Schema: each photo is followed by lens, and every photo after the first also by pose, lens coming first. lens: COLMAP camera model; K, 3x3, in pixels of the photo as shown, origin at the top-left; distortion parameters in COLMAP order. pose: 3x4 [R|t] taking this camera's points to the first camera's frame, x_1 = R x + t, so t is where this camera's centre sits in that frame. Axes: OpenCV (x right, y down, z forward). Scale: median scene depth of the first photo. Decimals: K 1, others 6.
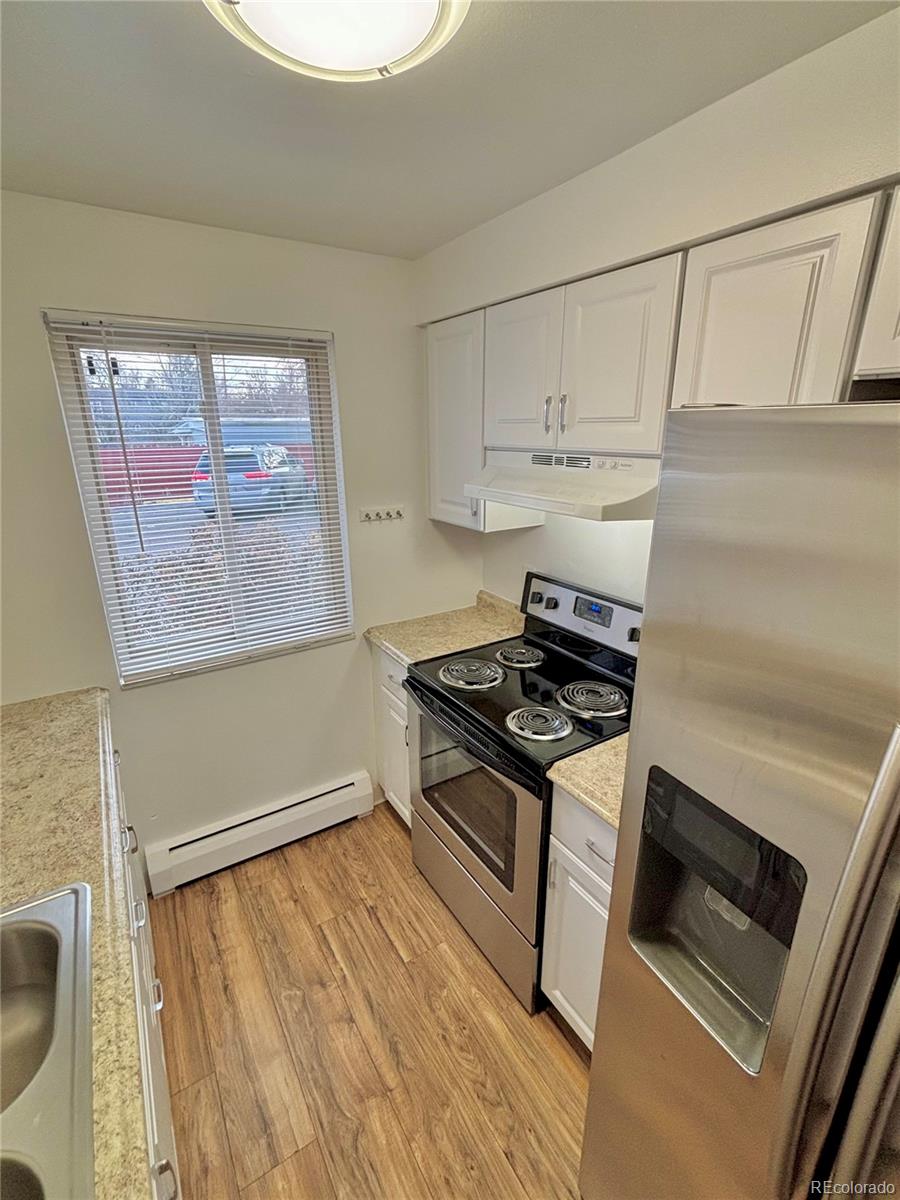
lens RADIAL K [[487.1, 0, 445.8], [0, 487.1, 596.0], [0, 0, 1]] dist [0.001892, -0.000160]
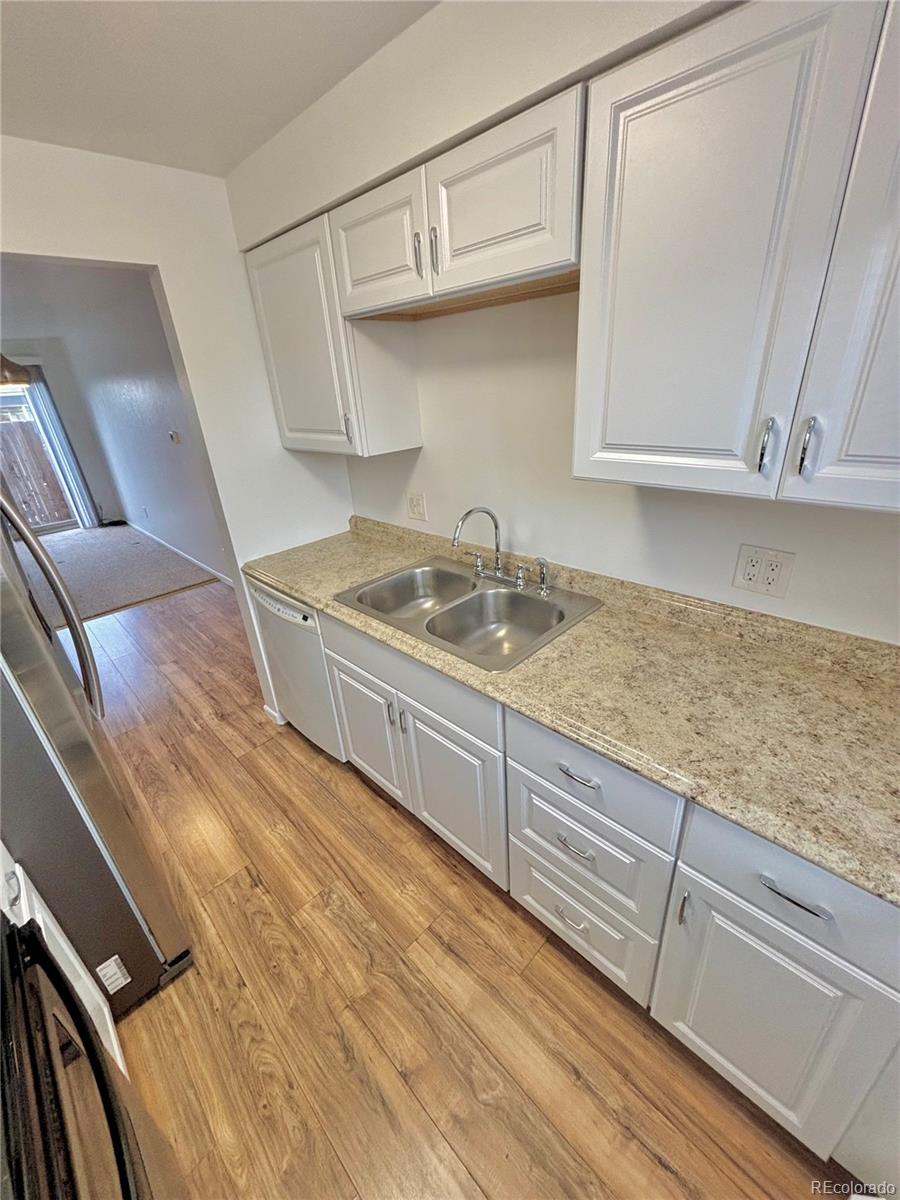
lens RADIAL K [[487.1, 0, 445.8], [0, 487.1, 596.0], [0, 0, 1]] dist [0.001892, -0.000160]
pose [[-0.978863, 0.139634, -0.149434, -0.281933], [0.005003, 0.746789, 0.665042, -0.321087], [0.204458, 0.650237, -0.731702, 1.219131]]
